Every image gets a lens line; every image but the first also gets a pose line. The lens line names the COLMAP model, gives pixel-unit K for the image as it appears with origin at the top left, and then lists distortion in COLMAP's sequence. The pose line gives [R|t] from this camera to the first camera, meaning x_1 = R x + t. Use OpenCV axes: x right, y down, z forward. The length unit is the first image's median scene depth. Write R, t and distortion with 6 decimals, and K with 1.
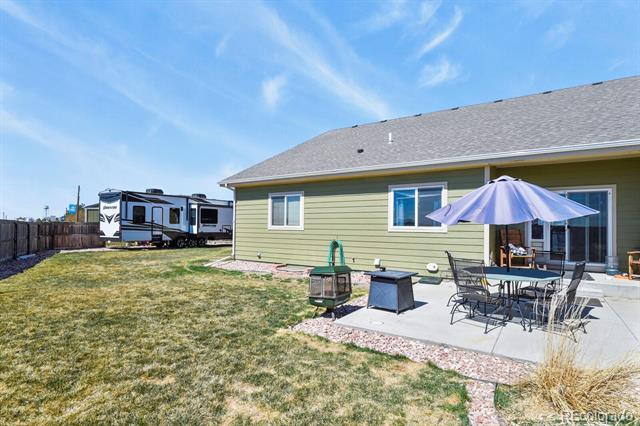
lens RADIAL K [[343.2, 0, 320.8], [0, 343.2, 223.3], [0, 0, 1]] dist [0.000791, 0.000220]
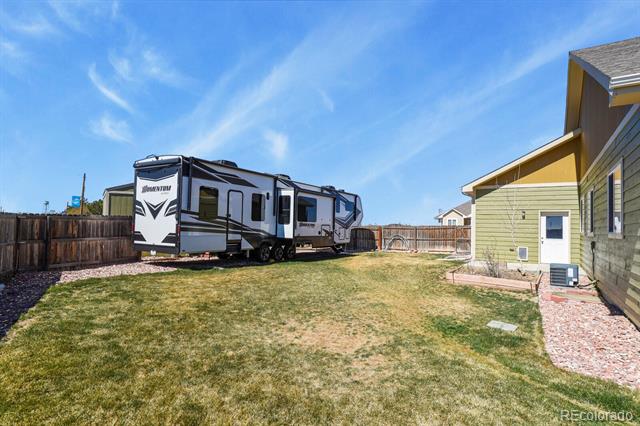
lens RADIAL K [[337.5, 0, 319.8], [0, 337.5, 214.4], [0, 0, 1]] dist [-0.001023, -0.000162]
pose [[0.999865, 0.015051, 0.006652, -0.348894], [-0.014872, 0.999547, -0.026182, 0.004002], [-0.007044, 0.026080, 0.999635, 0.455822]]
